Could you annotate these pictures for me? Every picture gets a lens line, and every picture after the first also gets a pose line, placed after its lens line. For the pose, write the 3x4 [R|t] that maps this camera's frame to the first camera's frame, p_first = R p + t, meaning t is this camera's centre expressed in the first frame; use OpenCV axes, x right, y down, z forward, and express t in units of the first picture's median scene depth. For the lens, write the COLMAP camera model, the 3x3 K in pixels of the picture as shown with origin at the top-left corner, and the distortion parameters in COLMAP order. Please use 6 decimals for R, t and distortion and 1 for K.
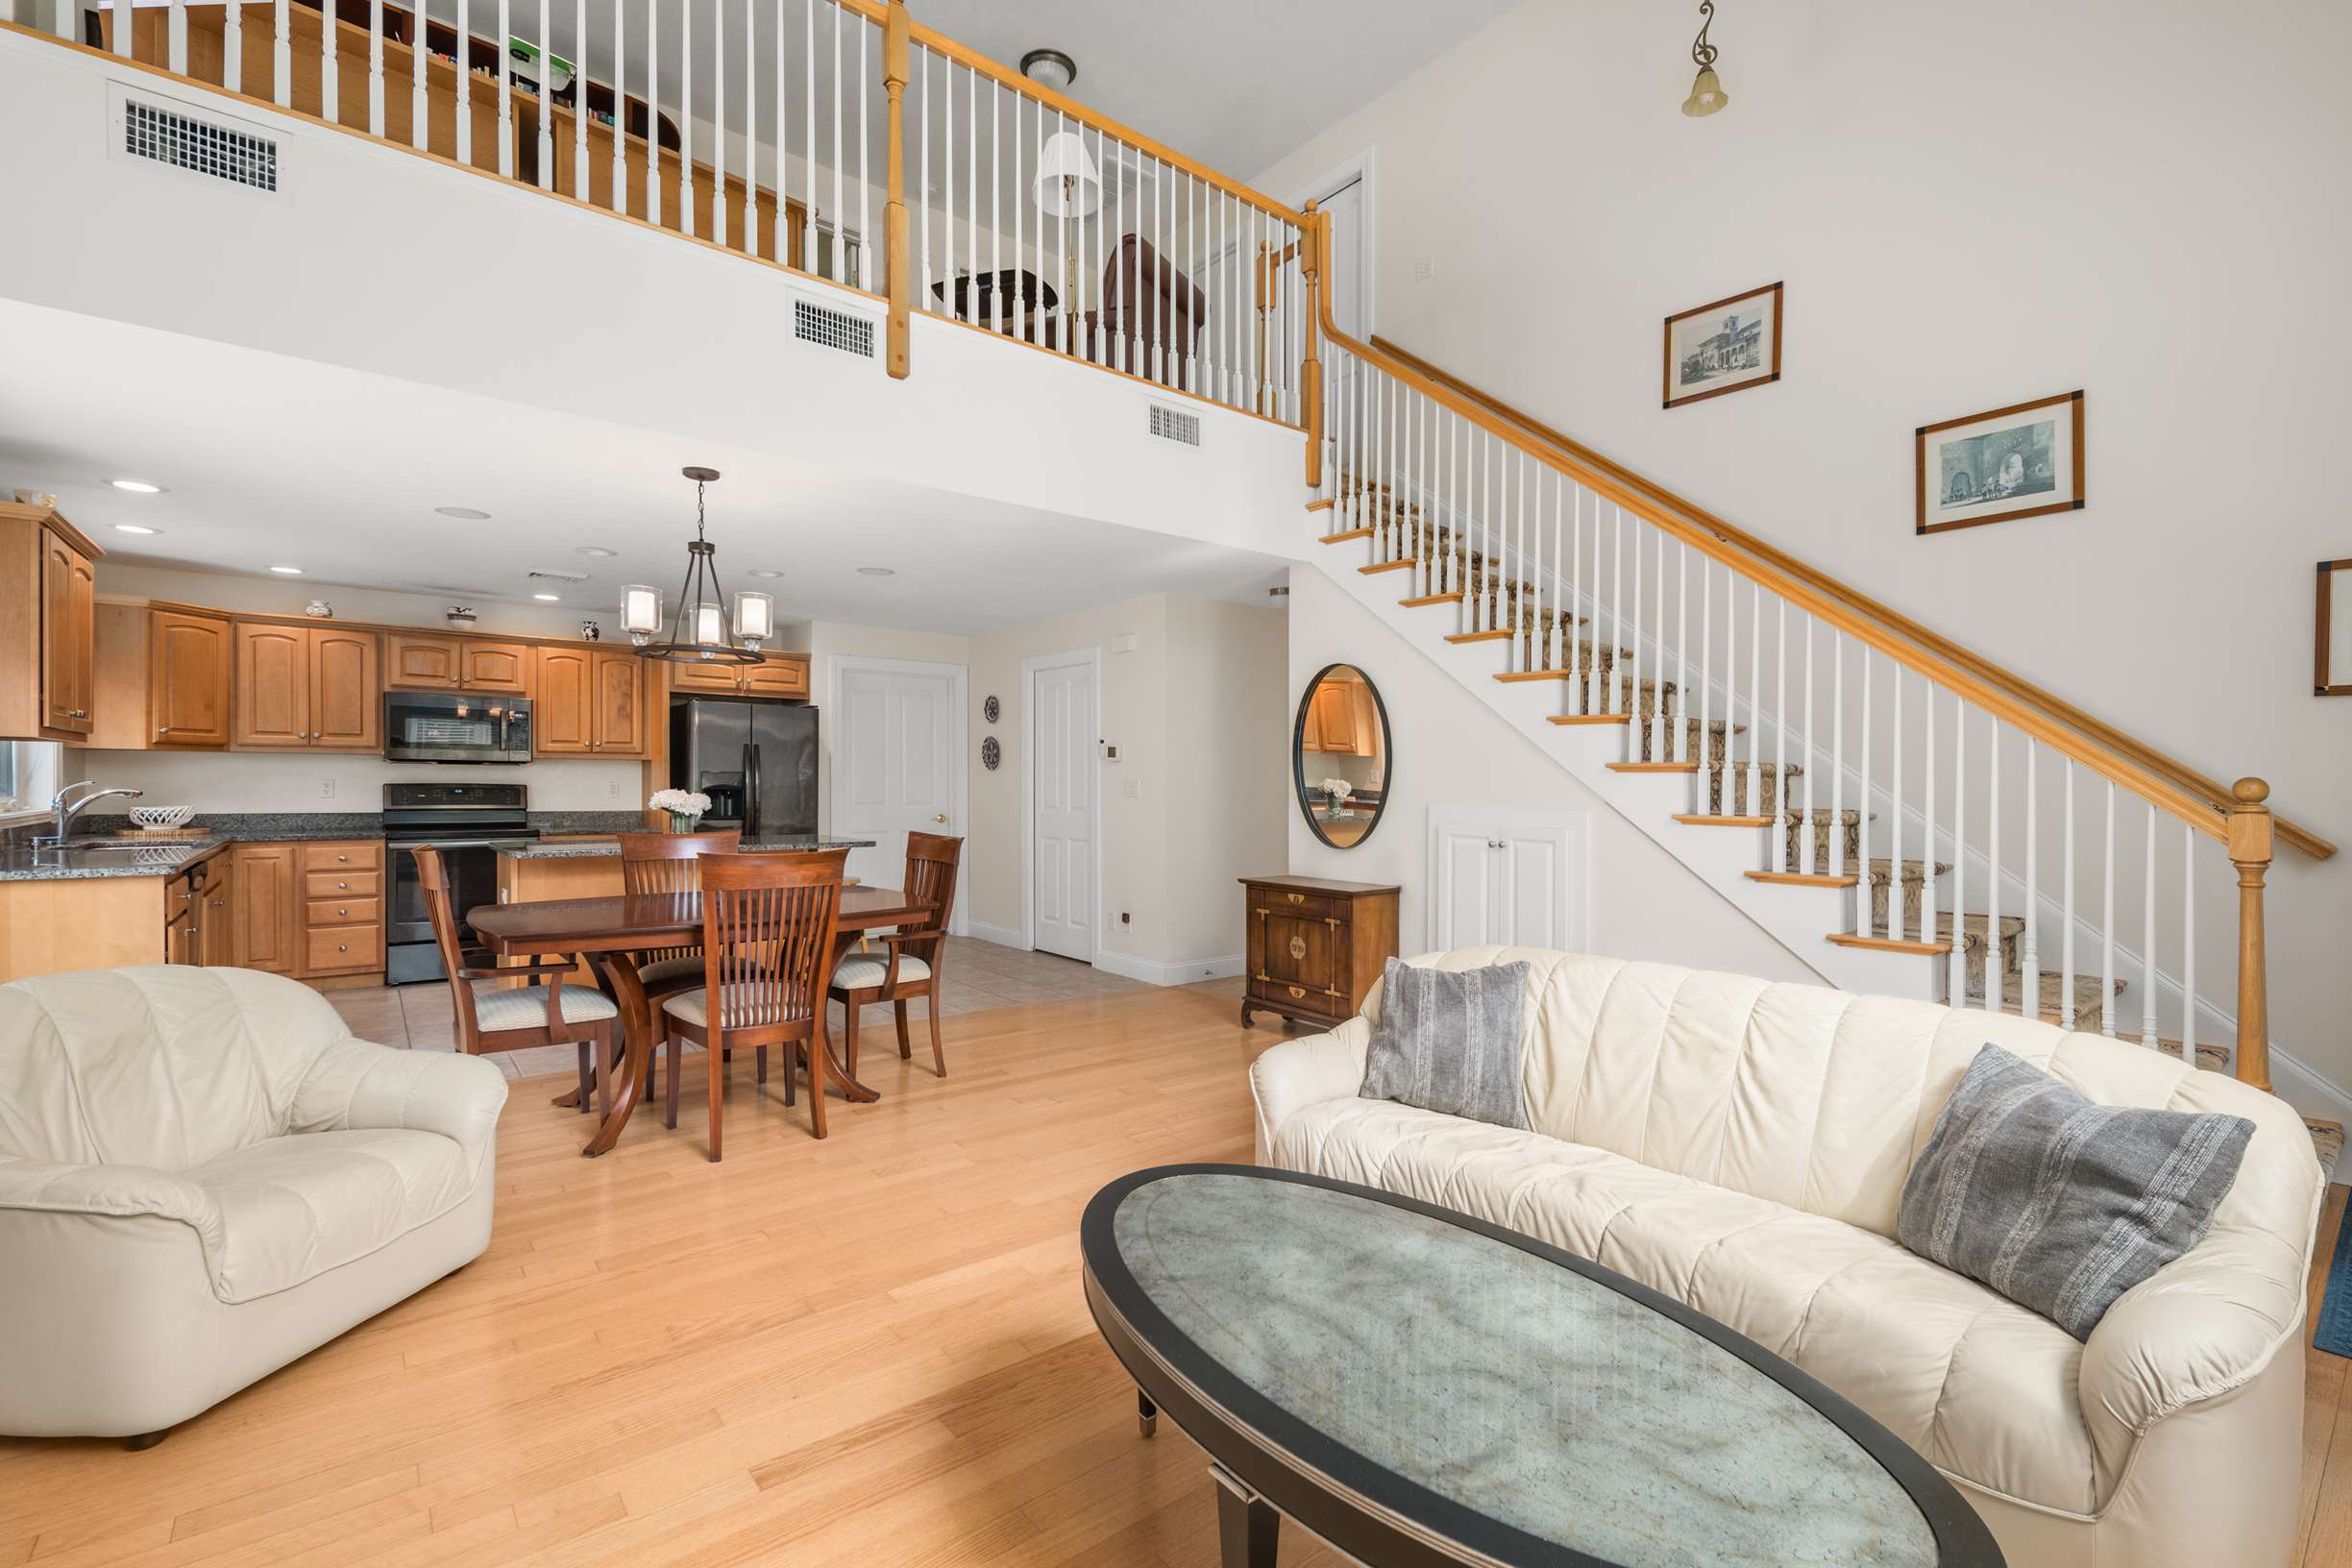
lens RADIAL K [[1025.8, 0, 1172.9], [0, 1025.8, 788.5], [0, 0, 1]] dist [-0.002993, -0.000360]
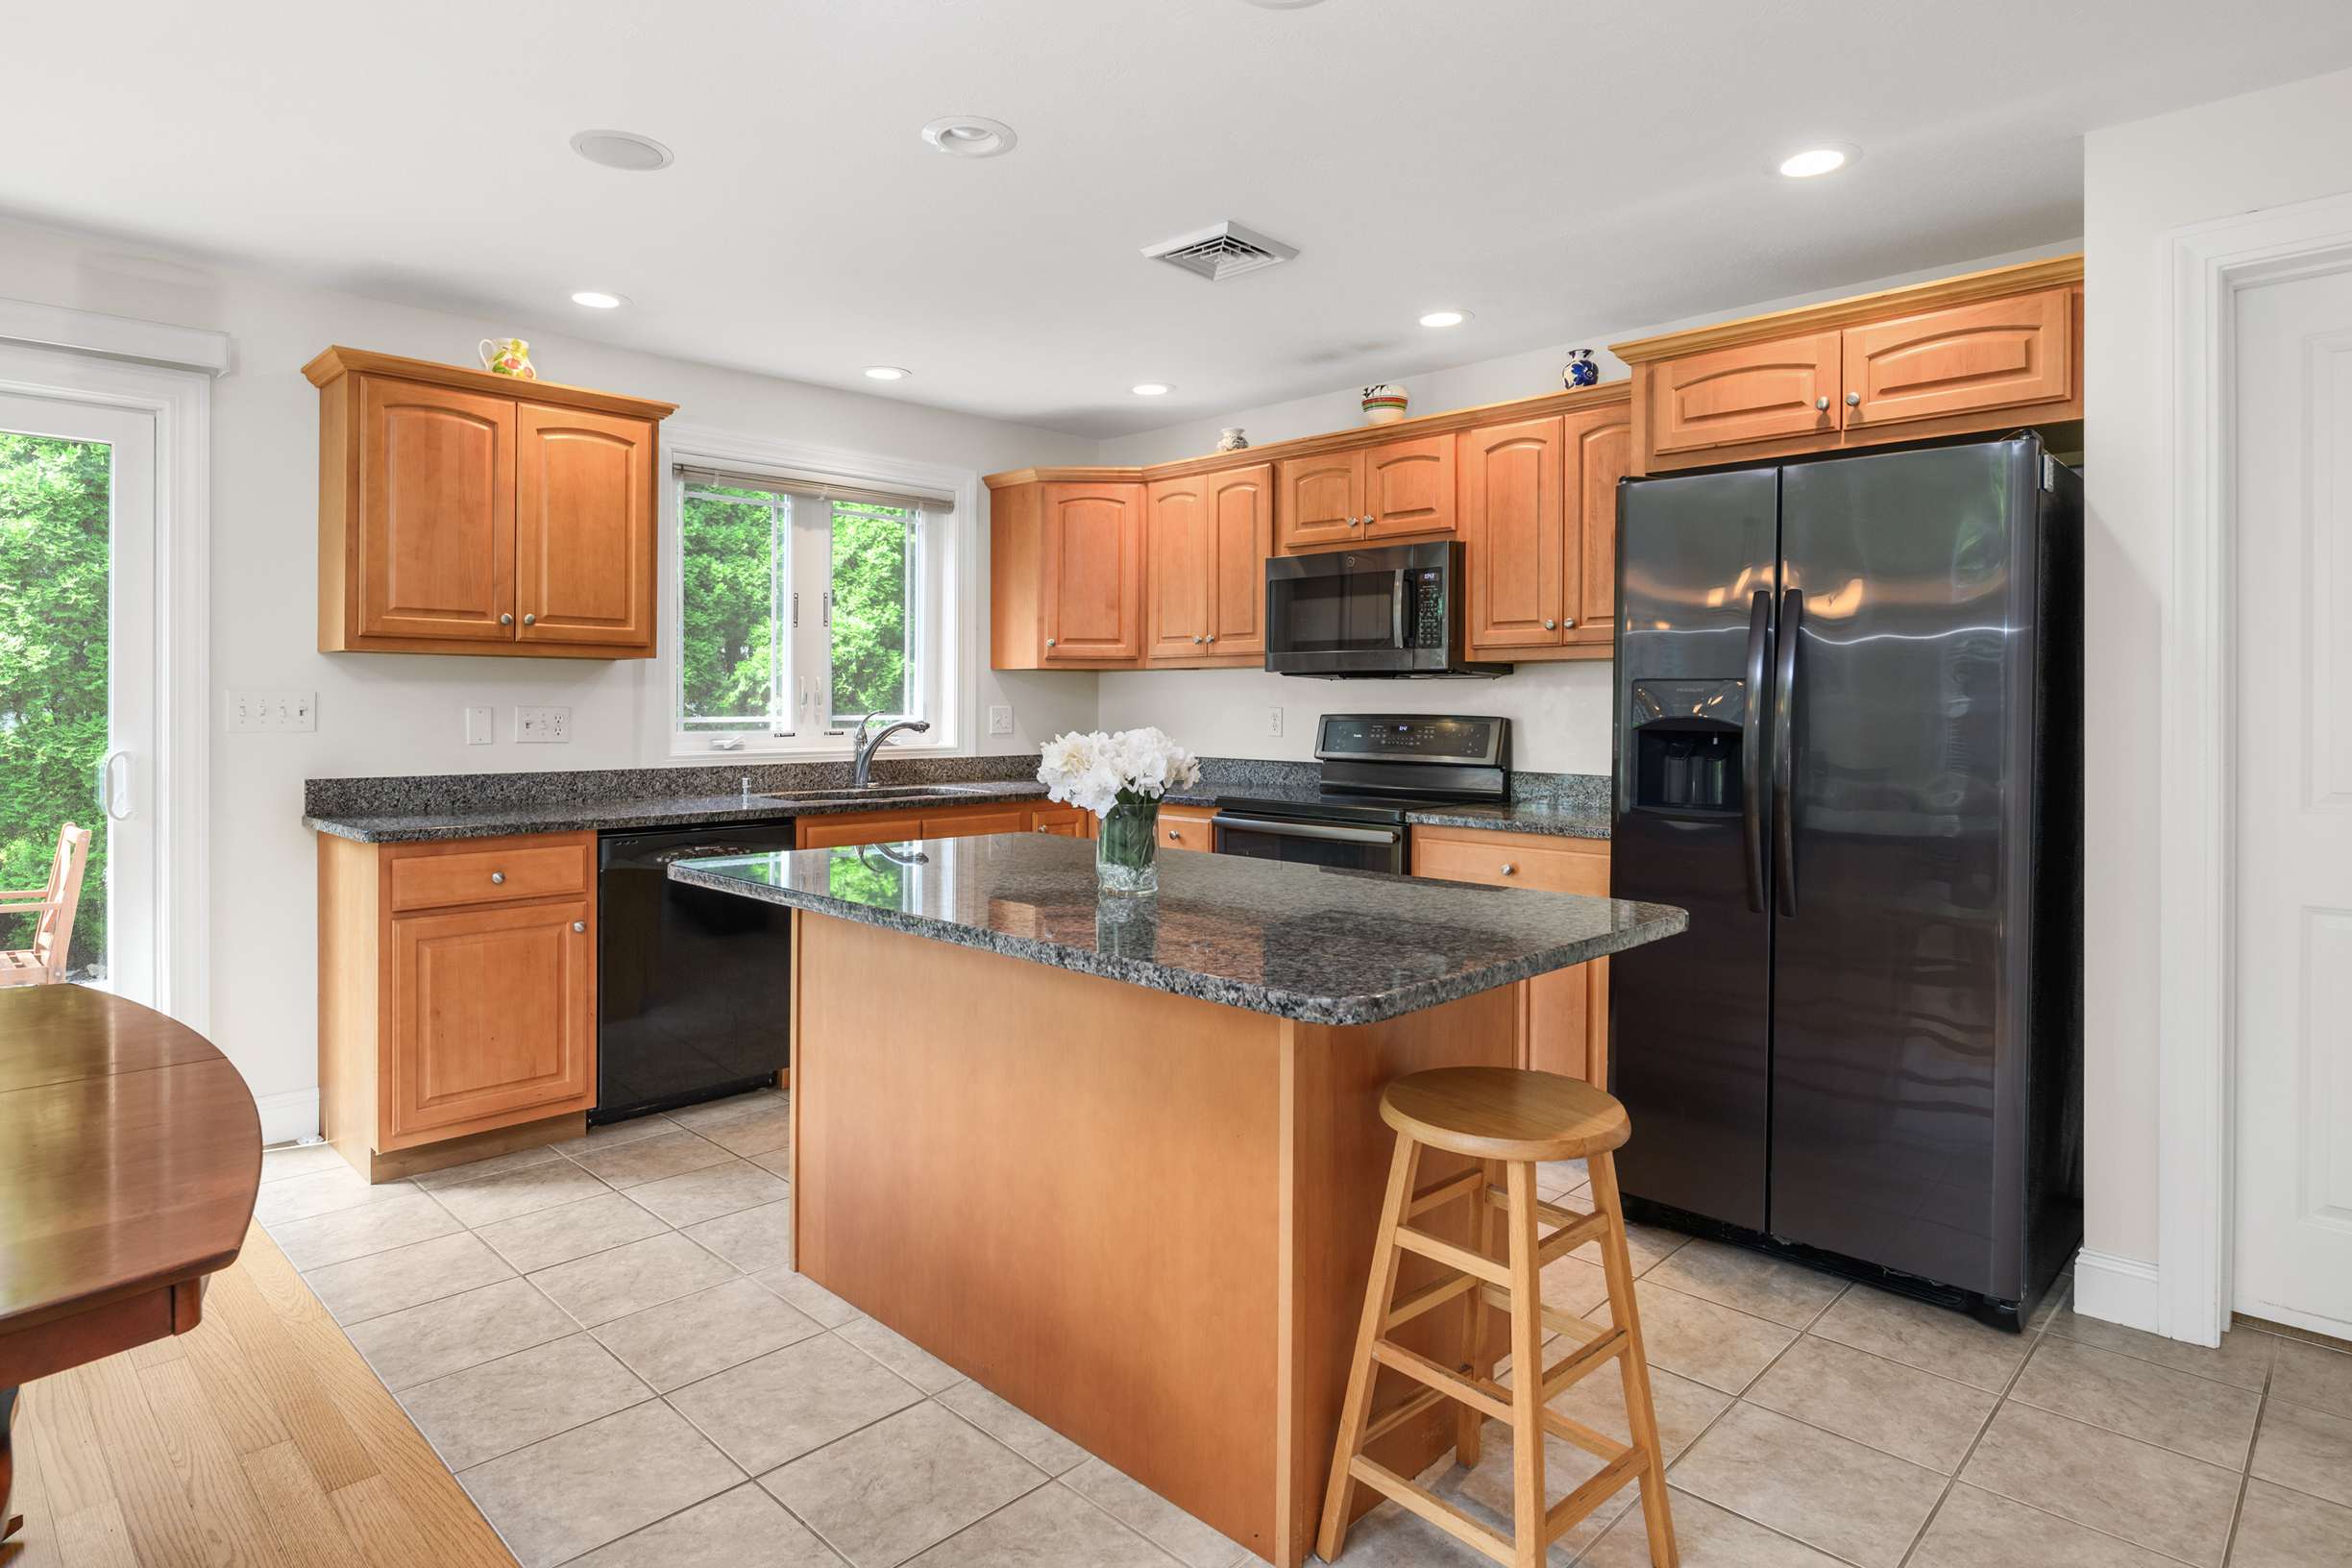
lens RADIAL K [[1275.8, 0, 1186.9], [0, 1275.8, 722.9], [0, 0, 1]] dist [-0.004043, -0.000663]
pose [[0.130853, 0.005405, -0.991387, -0.046303], [-0.007446, 0.999962, 0.004469, -0.002750], [0.991374, 0.006797, 0.130889, 0.851748]]
